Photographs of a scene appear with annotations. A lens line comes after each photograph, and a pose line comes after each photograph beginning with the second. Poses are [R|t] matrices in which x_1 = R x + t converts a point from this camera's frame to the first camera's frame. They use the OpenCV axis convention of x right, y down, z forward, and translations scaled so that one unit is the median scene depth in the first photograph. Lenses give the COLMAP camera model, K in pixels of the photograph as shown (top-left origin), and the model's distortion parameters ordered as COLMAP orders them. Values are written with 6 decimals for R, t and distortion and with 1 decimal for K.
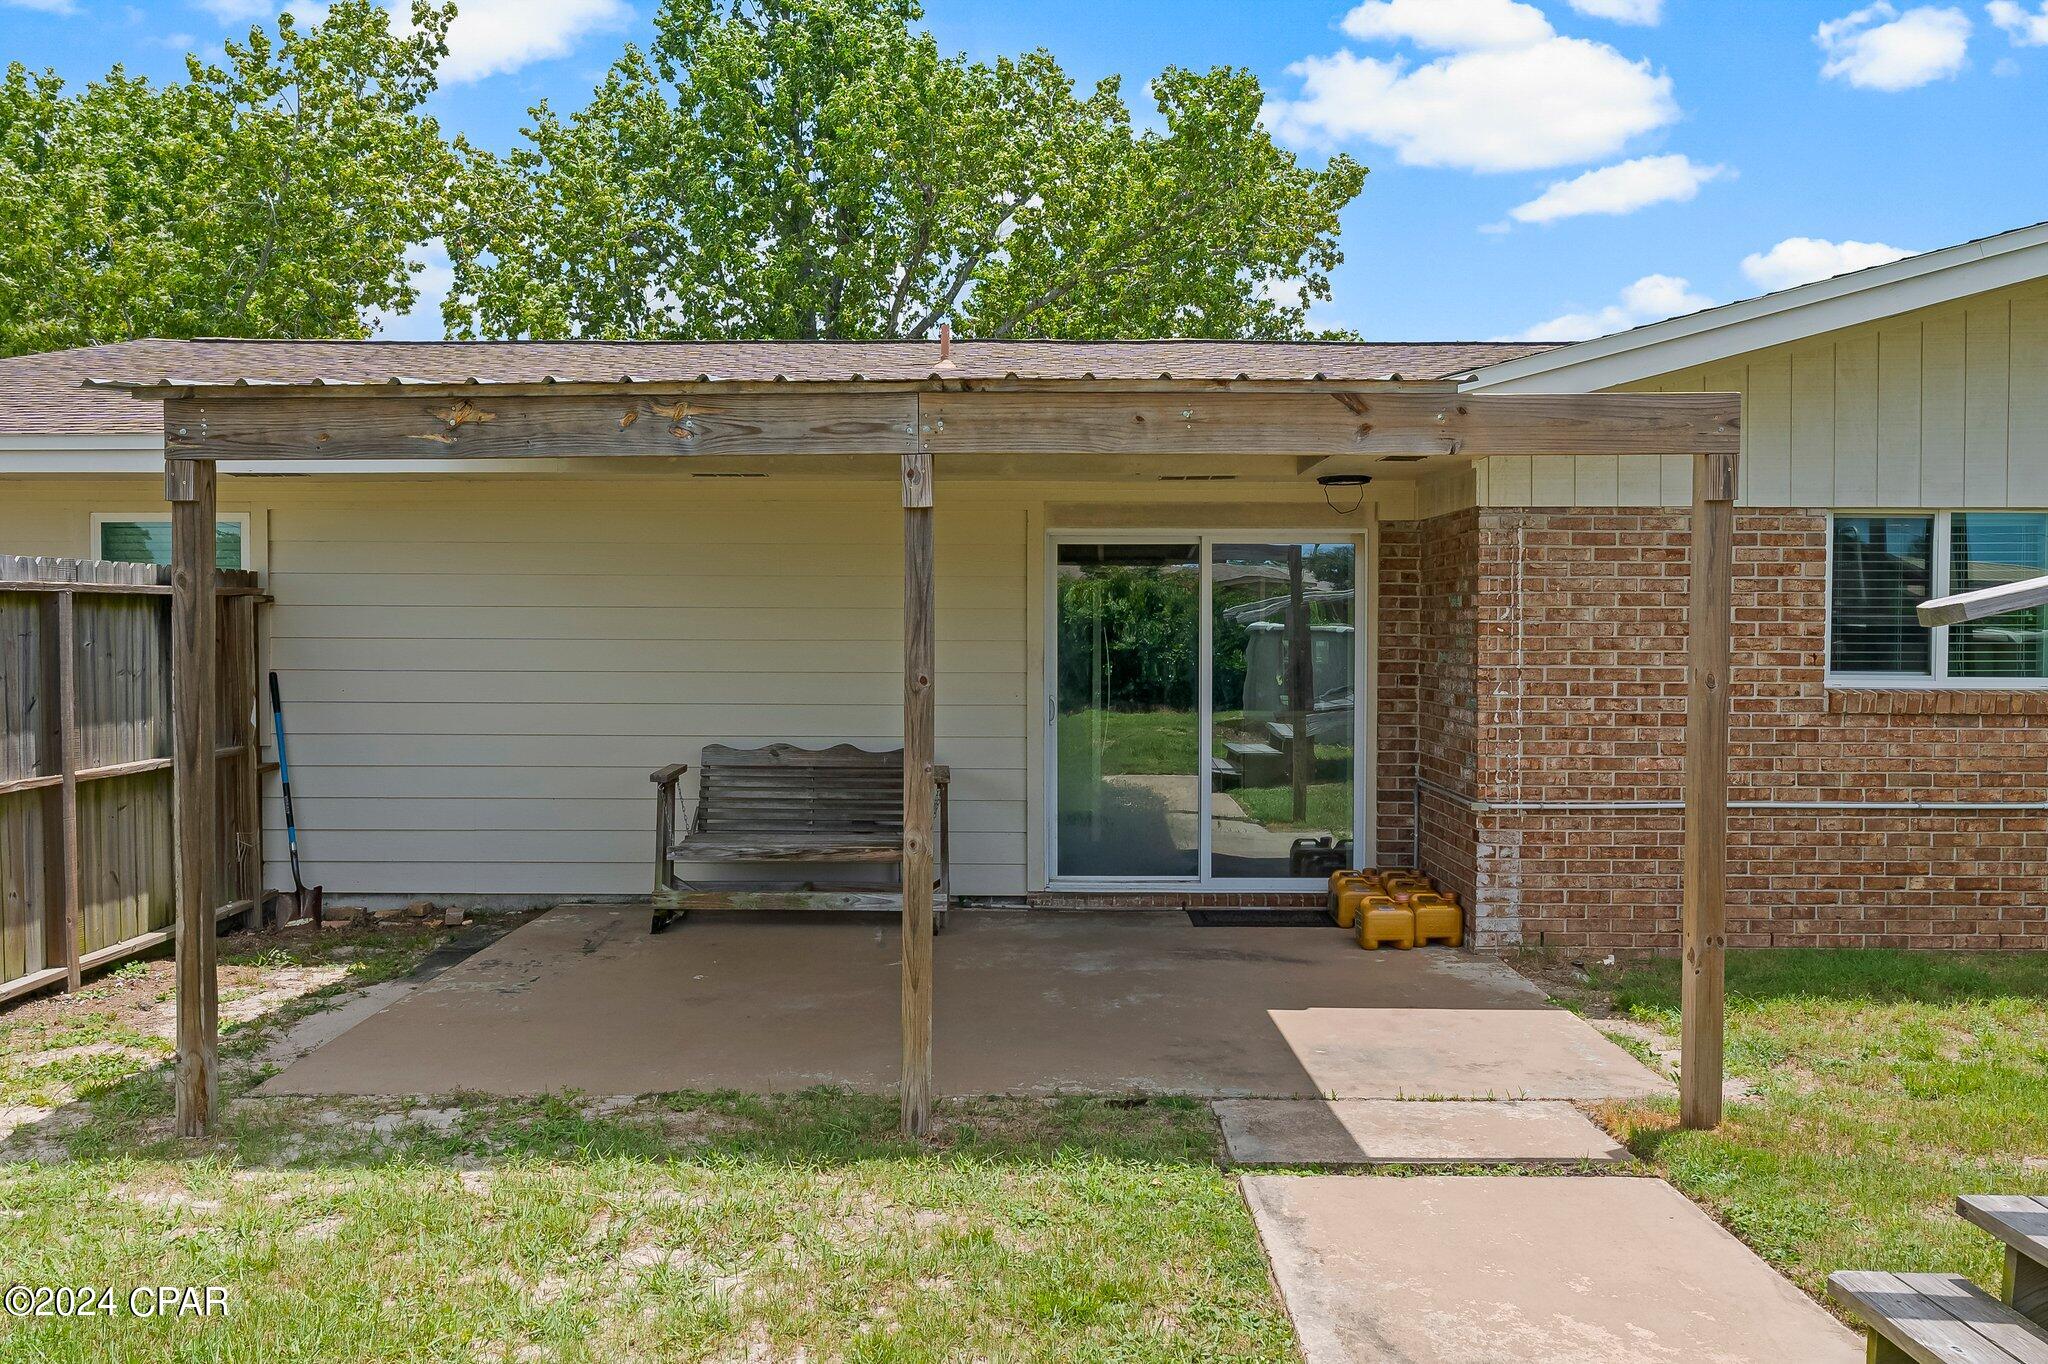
lens RADIAL K [[1635.8, 0, 1024.0], [0, 1635.8, 682.0], [0, 0, 1]] dist [0.005180, 0.001466]
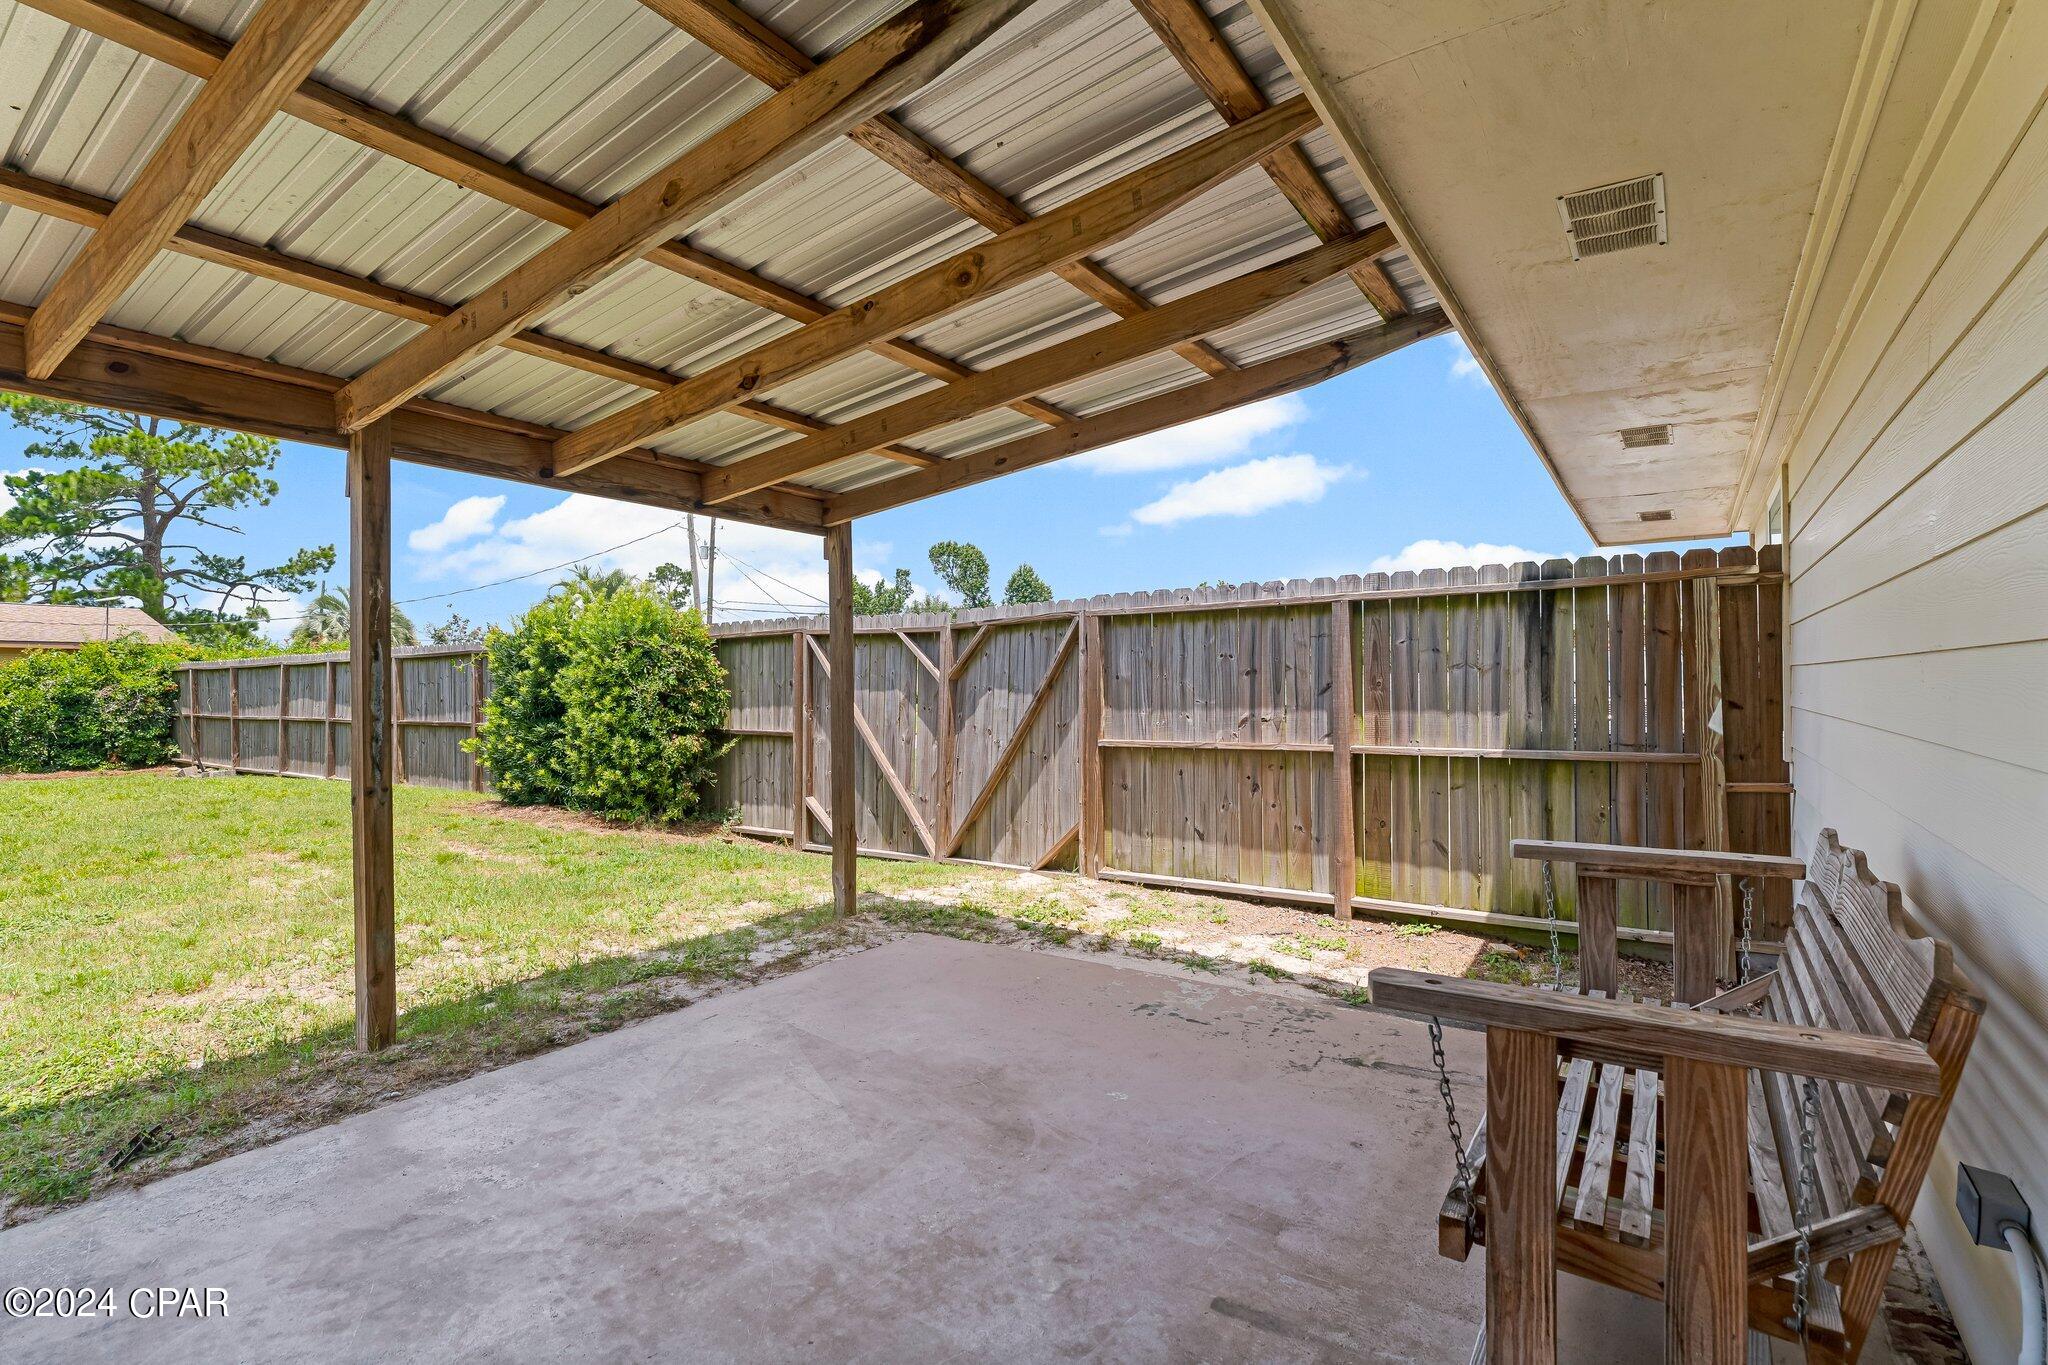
lens RADIAL K [[974.5, 0, 1024.0], [0, 974.5, 682.5], [0, 0, 1]] dist [0.000659, 0.000214]
pose [[-0.550867, 0.000310, -0.834593, 0.139851], [-0.025056, 0.999543, 0.016909, 0.001597], [0.834217, 0.030226, -0.550607, 0.980831]]
